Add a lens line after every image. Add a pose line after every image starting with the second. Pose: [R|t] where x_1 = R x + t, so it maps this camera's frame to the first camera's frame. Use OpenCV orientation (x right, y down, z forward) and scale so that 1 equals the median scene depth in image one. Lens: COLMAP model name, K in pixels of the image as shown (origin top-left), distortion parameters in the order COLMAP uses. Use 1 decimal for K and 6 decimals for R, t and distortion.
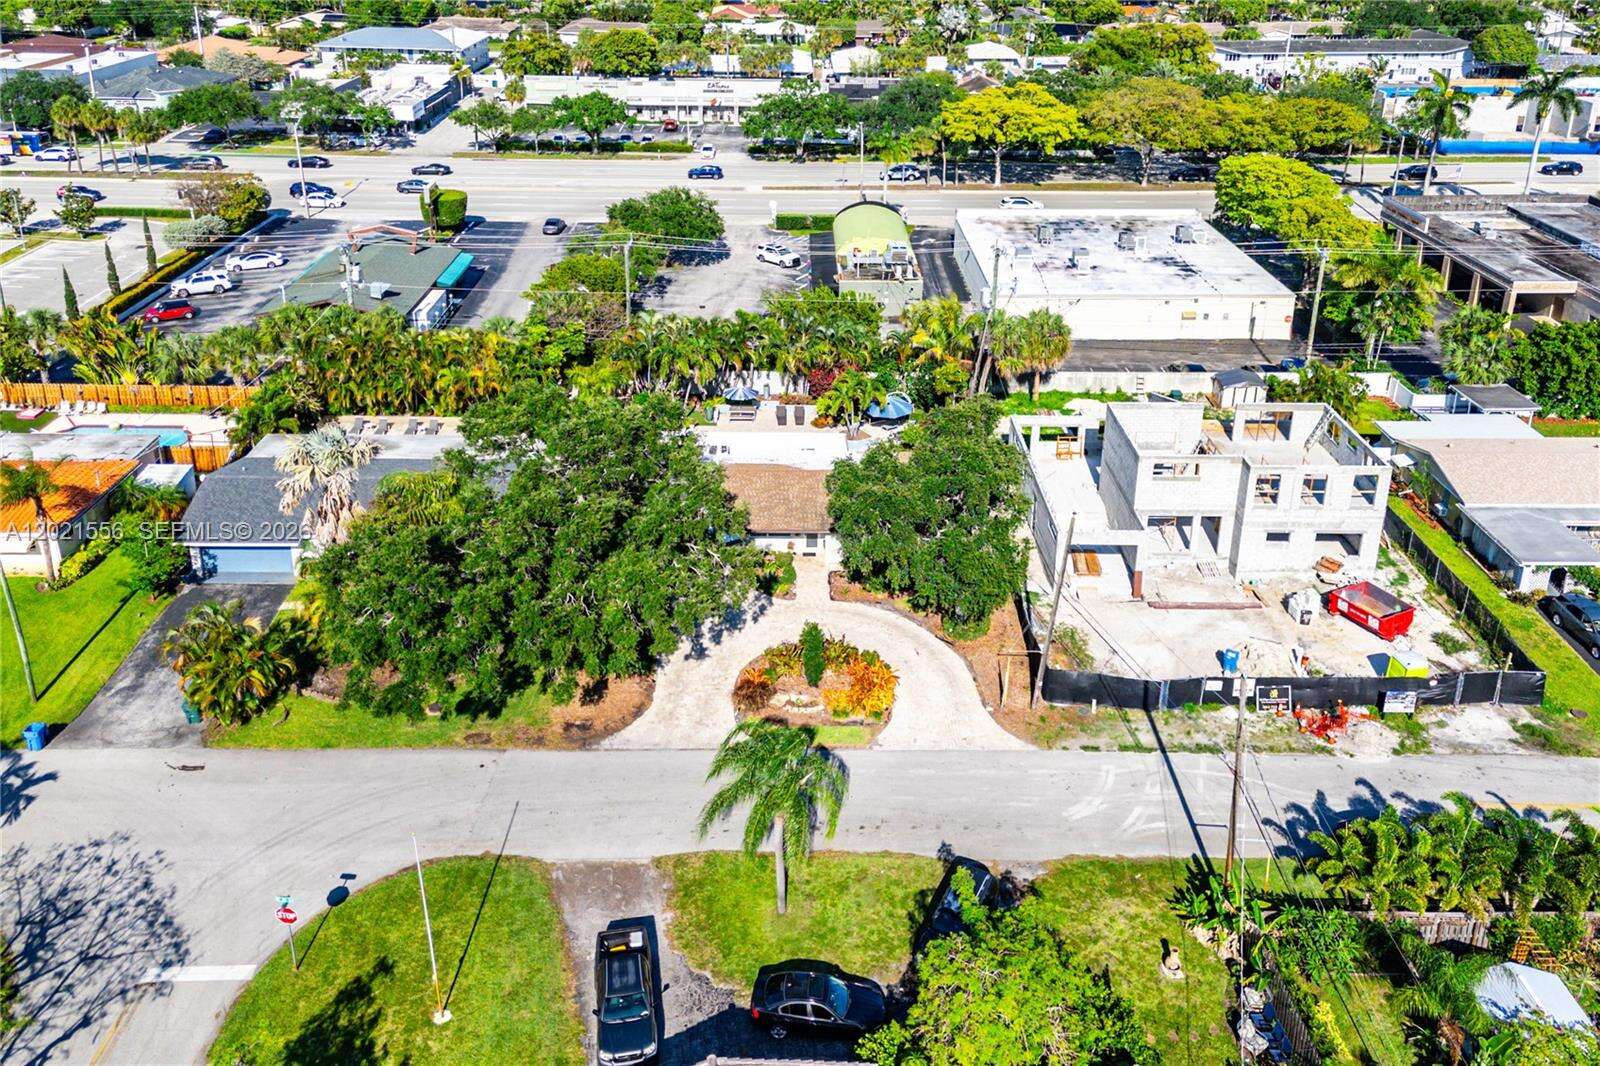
lens RADIAL K [[1179.1, 0, 802.1], [0, 1179.1, 466.2], [0, 0, 1]] dist [0.050852, -0.006576]
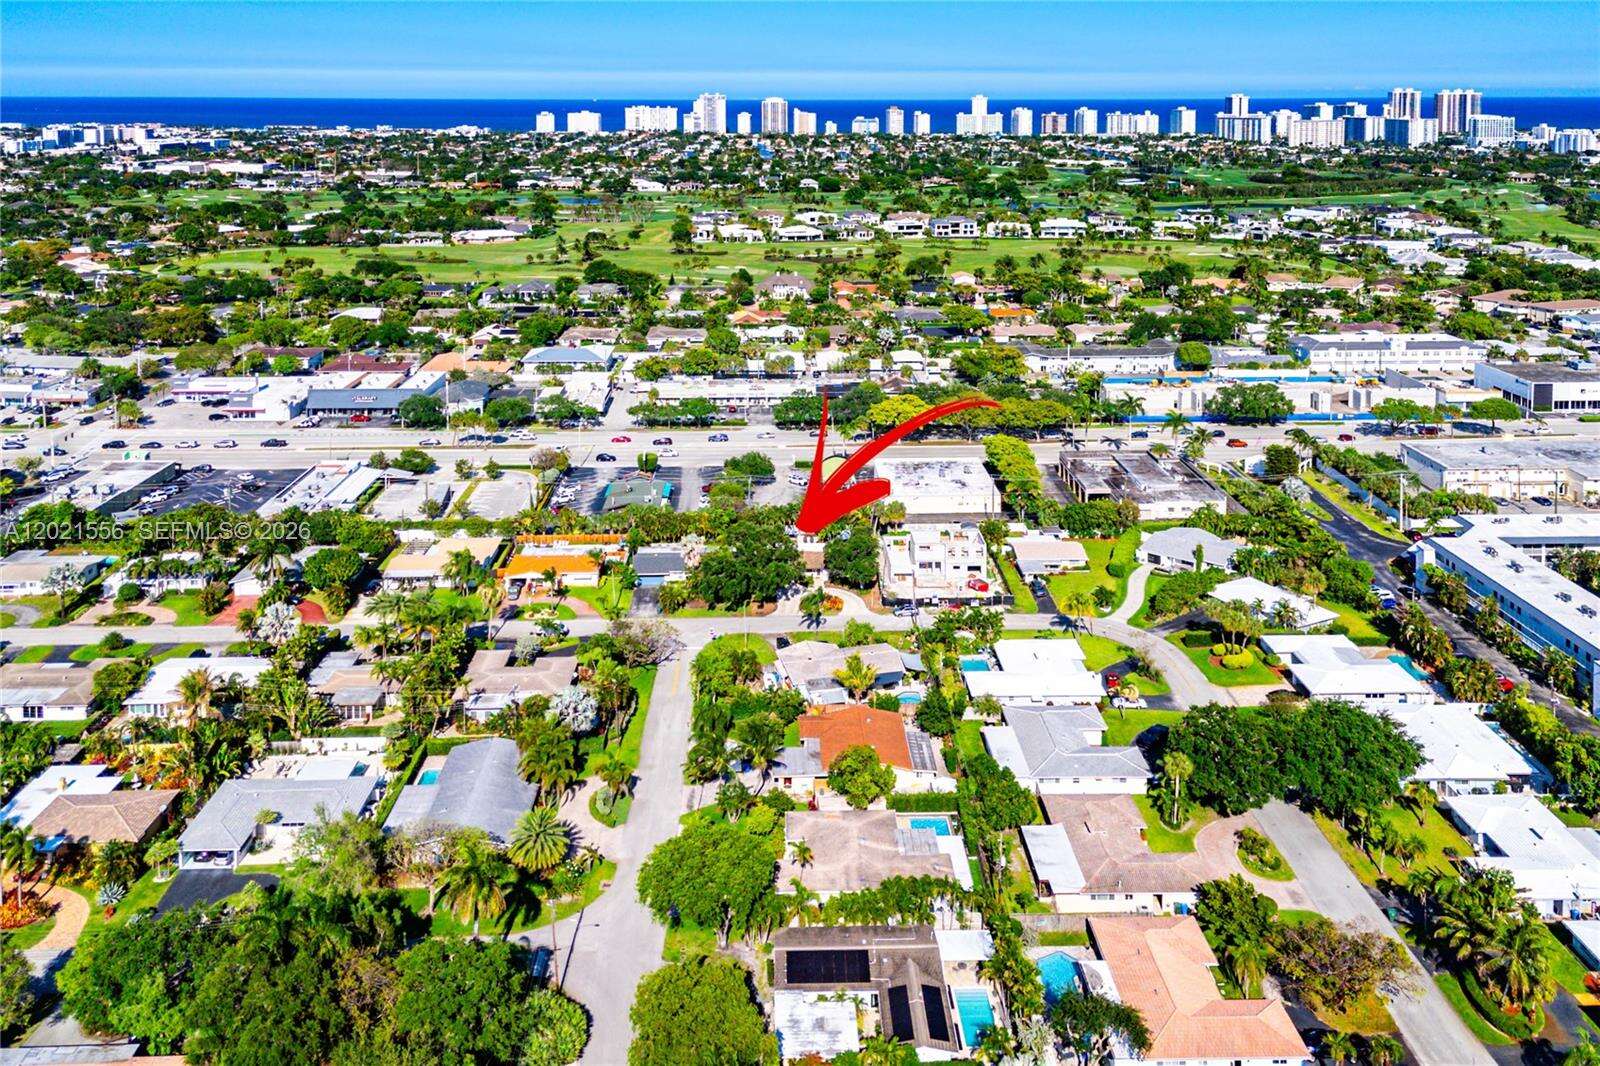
lens RADIAL K [[1232.6, 0, 802.6], [0, 1232.6, 422.2], [0, 0, 1]] dist [0.072288, -0.081826]
pose [[0.999736, -0.015873, 0.016586, -0.069932], [0.018868, 0.979659, -0.199781, 0.273931], [-0.013077, 0.200041, 0.979700, -1.981379]]
